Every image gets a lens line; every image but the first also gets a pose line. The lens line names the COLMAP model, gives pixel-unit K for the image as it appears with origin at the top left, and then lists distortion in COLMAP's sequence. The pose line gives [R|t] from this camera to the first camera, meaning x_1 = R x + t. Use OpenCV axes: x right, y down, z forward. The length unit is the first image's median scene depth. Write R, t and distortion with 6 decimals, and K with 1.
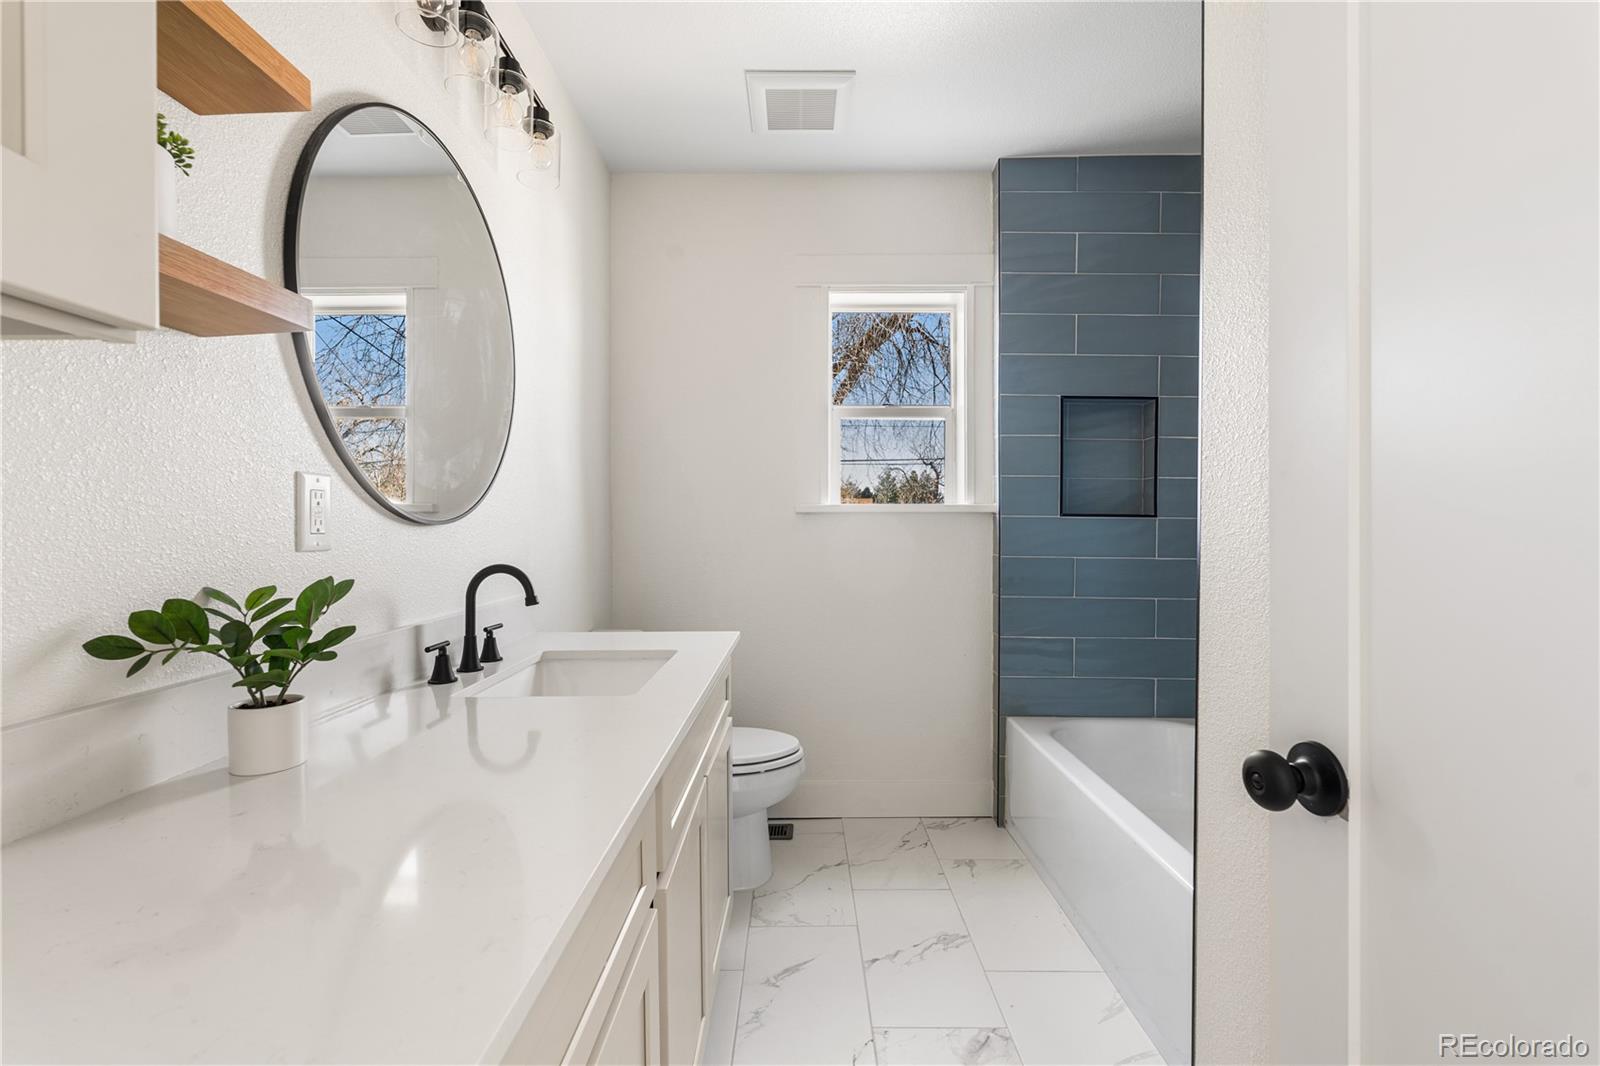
lens RADIAL K [[707.2, 0, 795.8], [0, 707.2, 529.2], [0, 0, 1]] dist [-0.013231, 0.008008]
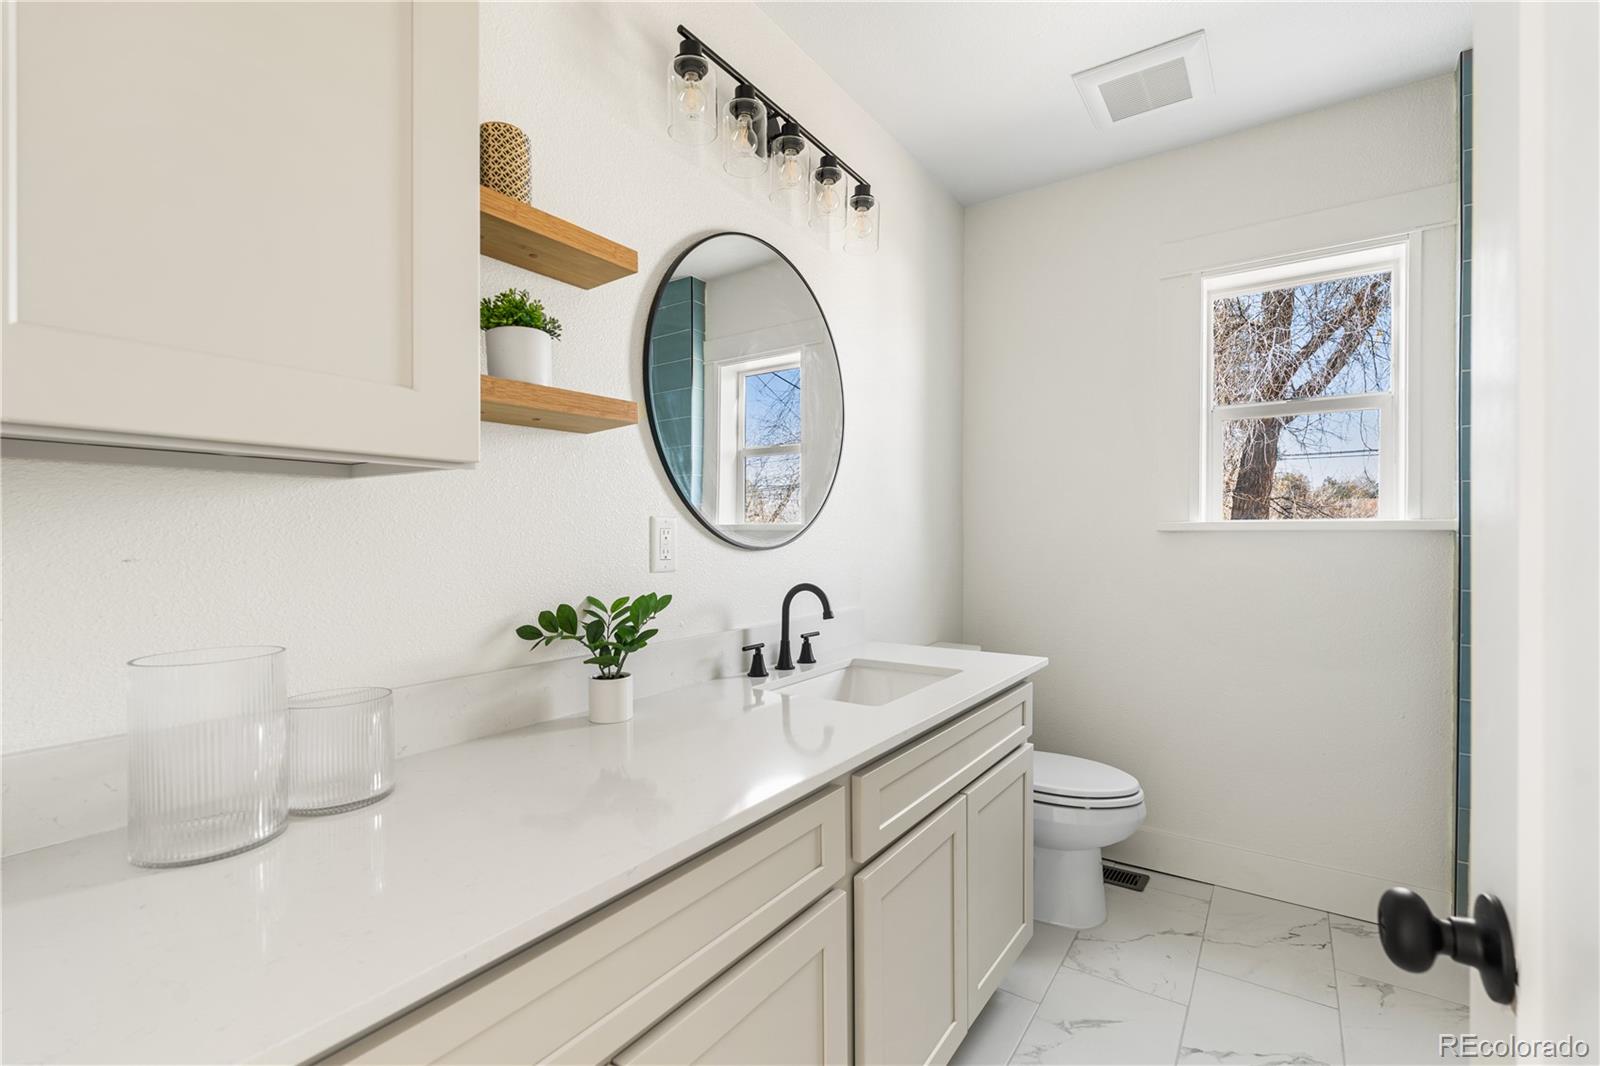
lens RADIAL K [[707.2, 0, 795.8], [0, 707.2, 529.2], [0, 0, 1]] dist [-0.013231, 0.008008]
pose [[0.821252, -0.004114, -0.570551, 0.255695], [-0.001427, 0.999956, -0.009264, -0.031385], [0.570564, 0.008422, 0.821210, -0.005184]]
